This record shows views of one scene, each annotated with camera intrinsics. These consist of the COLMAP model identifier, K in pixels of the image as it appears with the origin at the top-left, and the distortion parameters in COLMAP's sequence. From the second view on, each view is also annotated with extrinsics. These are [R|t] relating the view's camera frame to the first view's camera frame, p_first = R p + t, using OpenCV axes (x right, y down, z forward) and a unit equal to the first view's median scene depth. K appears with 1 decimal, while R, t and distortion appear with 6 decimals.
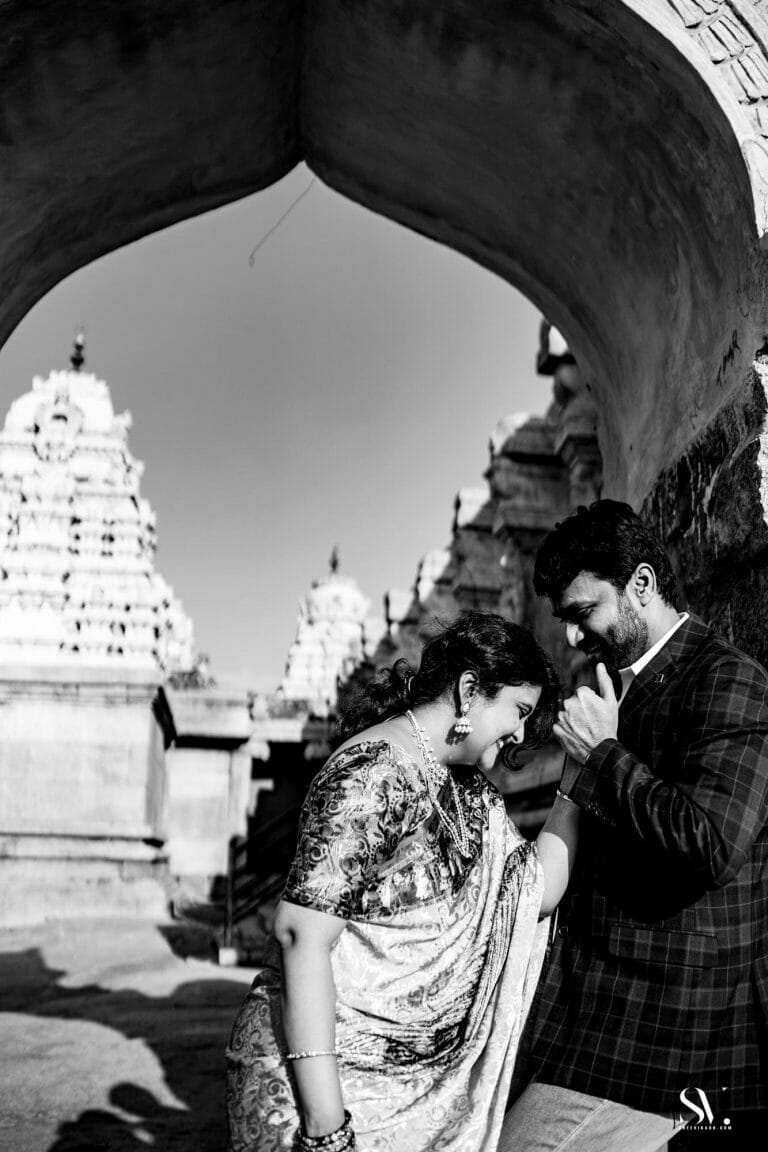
lens RADIAL K [[1121.4, 0, 381.2], [0, 1121.4, 573.6], [0, 0, 1]] dist [-0.126351, 0.268842]
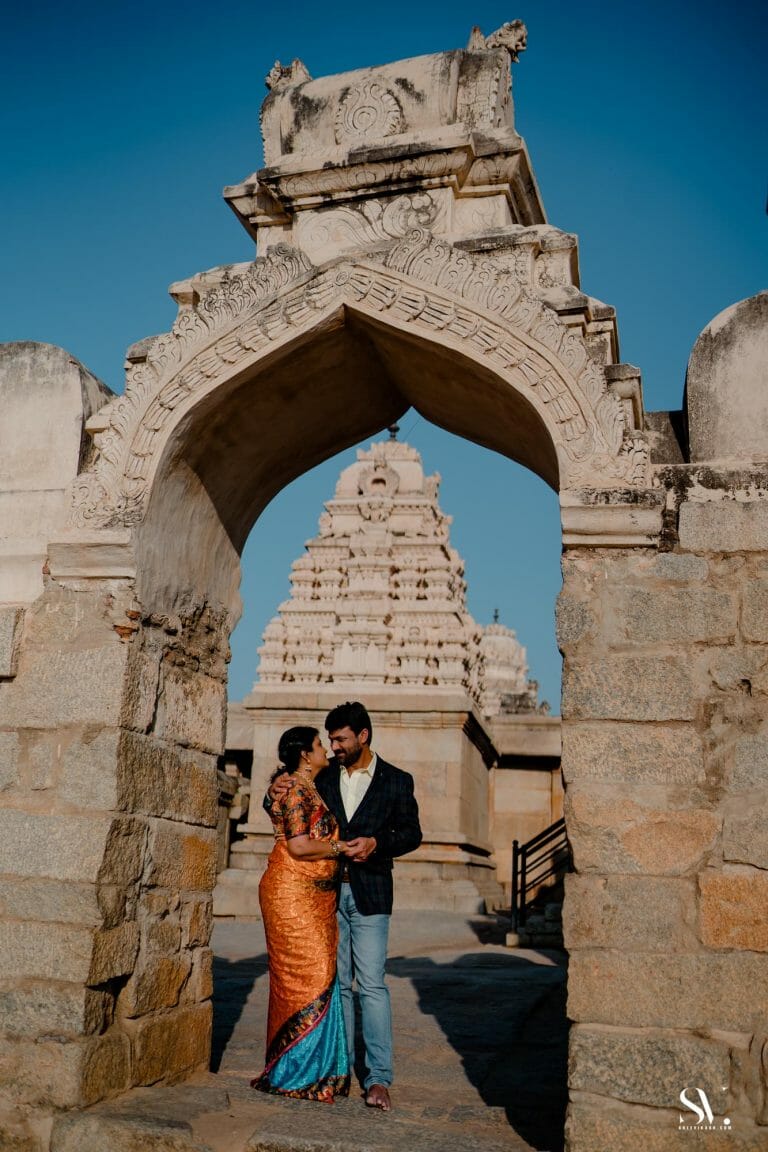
lens RADIAL K [[1136.7, 0, 376.9], [0, 1136.7, 573.2], [0, 0, 1]] dist [-0.065233, 0.035505]
pose [[0.946908, -0.046949, -0.318058, 0.092458], [0.041287, 0.998846, -0.024522, -0.017319], [0.318843, 0.010089, 0.947754, -0.144333]]
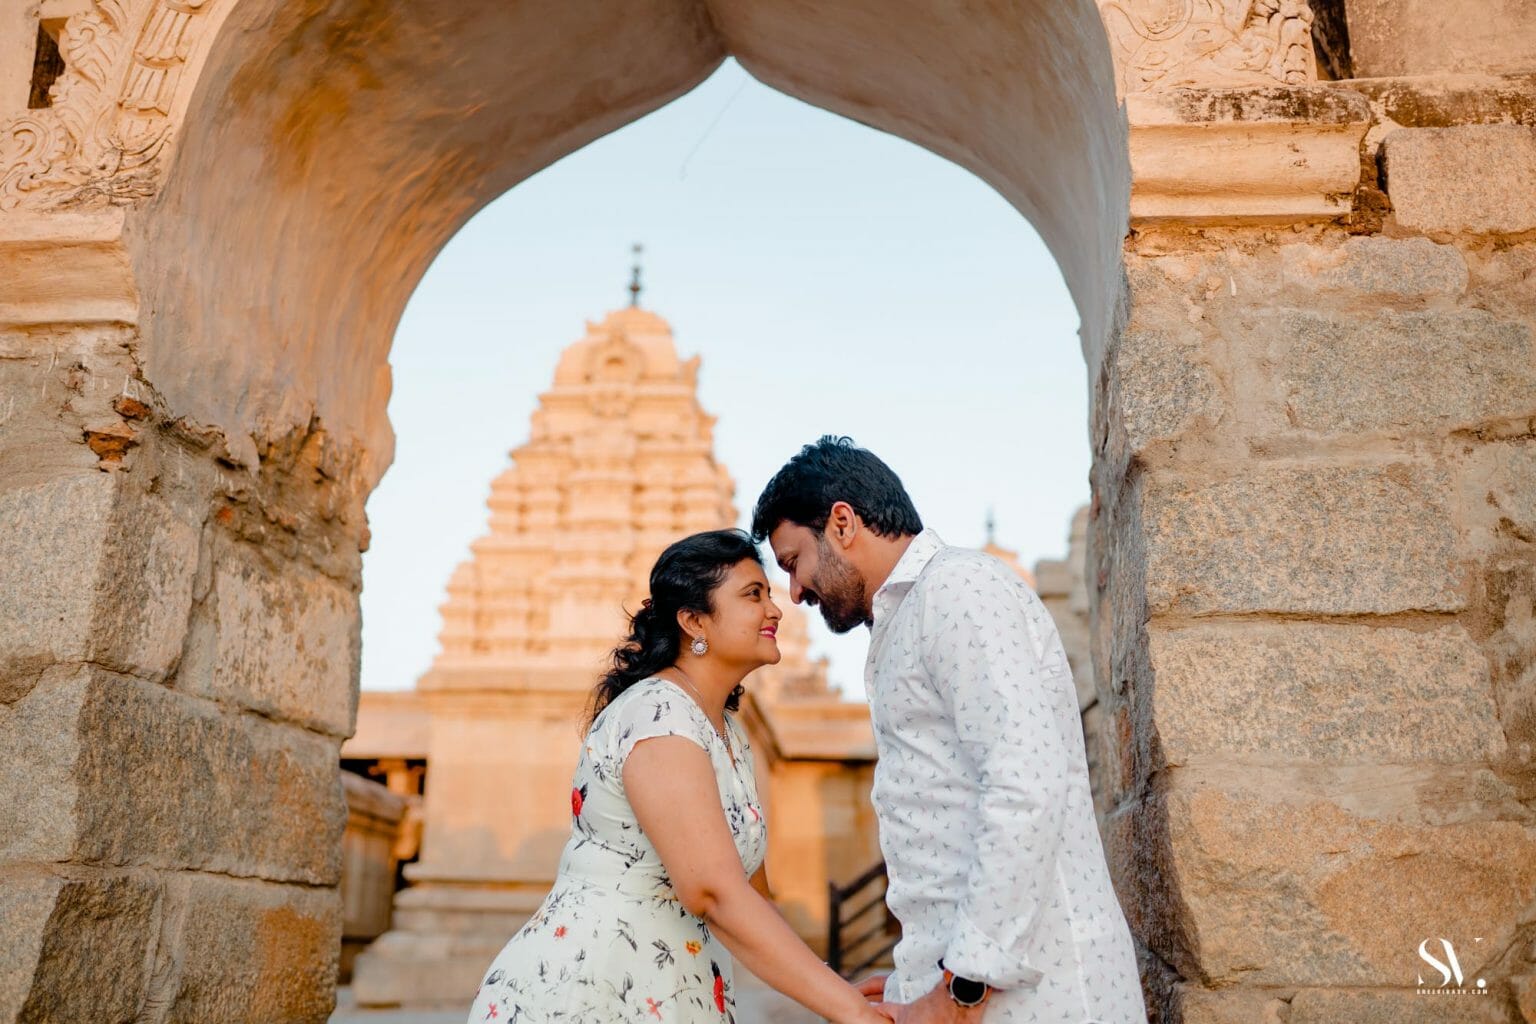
lens RADIAL K [[1485.2, 0, 771.3], [0, 1485.2, 499.6], [0, 0, 1]] dist [-0.095745, 0.162122]
pose [[0.977251, -0.053663, -0.205187, 0.040485], [0.046977, 0.998198, -0.037326, 0.004737], [0.206820, 0.026838, 0.978011, -0.027121]]
